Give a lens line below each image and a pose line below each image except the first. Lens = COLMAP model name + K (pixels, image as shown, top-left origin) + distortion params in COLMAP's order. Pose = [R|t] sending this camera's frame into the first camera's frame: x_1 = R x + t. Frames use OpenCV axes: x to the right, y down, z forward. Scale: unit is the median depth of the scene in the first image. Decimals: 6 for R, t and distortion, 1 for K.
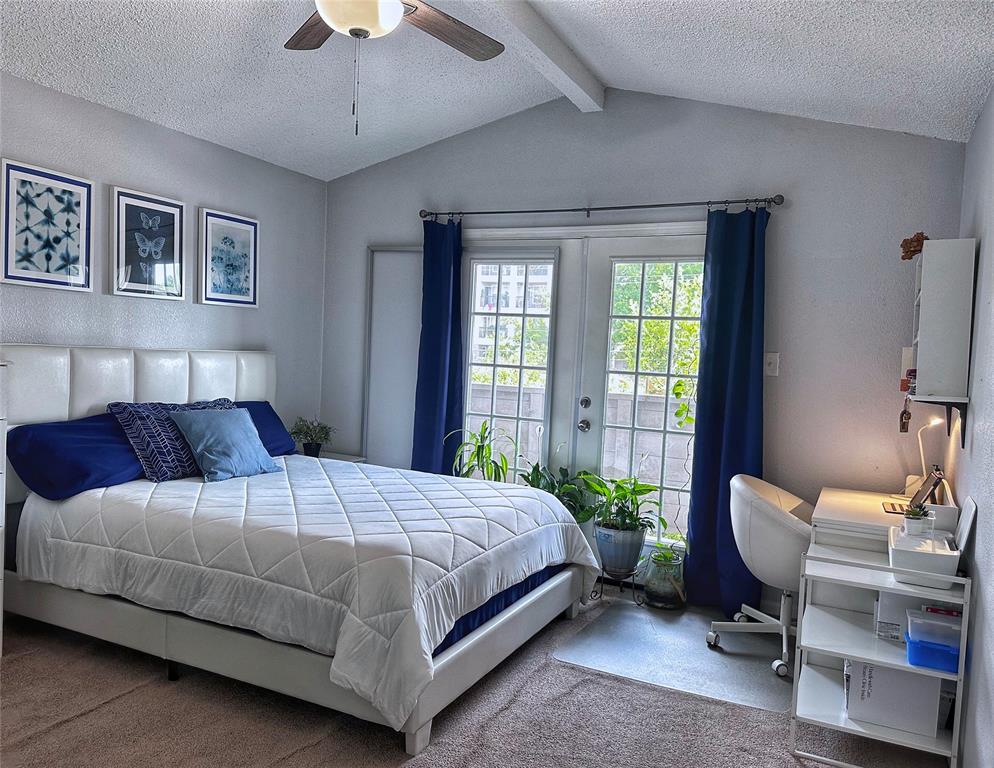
lens RADIAL K [[751.3, 0, 497.0], [0, 751.3, 384.0], [0, 0, 1]] dist [0.072007, 0.002249]
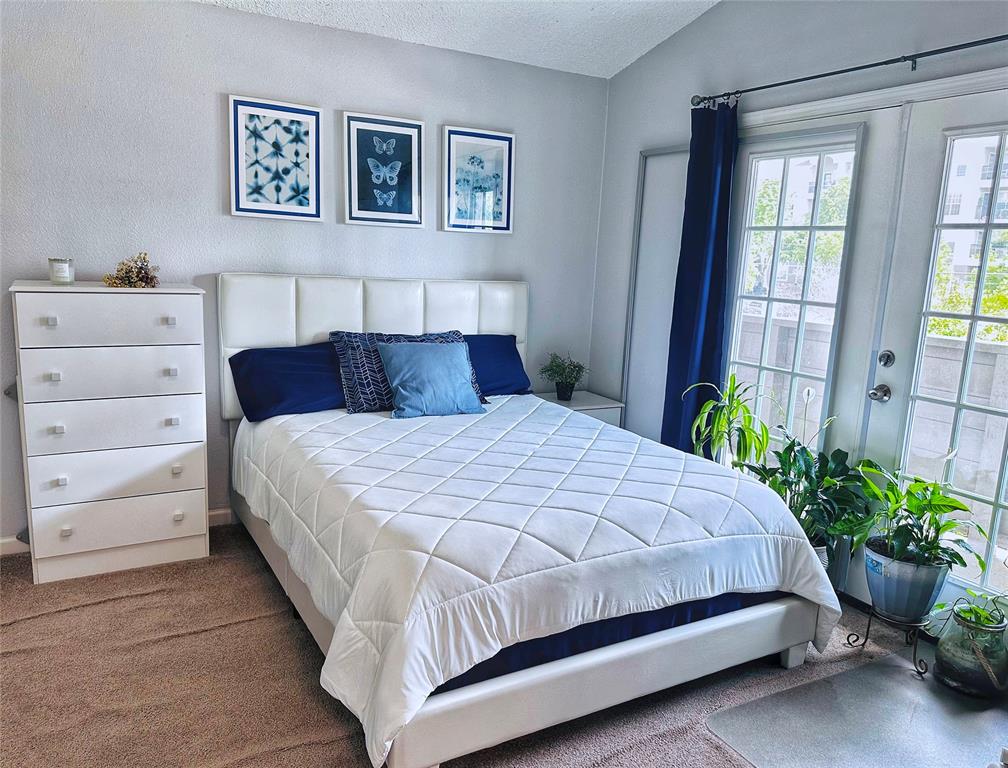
lens RADIAL K [[731.3, 0, 504.0], [0, 731.3, 384.0], [0, 0, 1]] dist [0.133477, -0.185066]
pose [[0.829518, 0.081739, -0.552467, 0.239978], [-0.027382, 0.993994, 0.105950, -0.016140], [0.557809, -0.072760, 0.826774, 0.306862]]
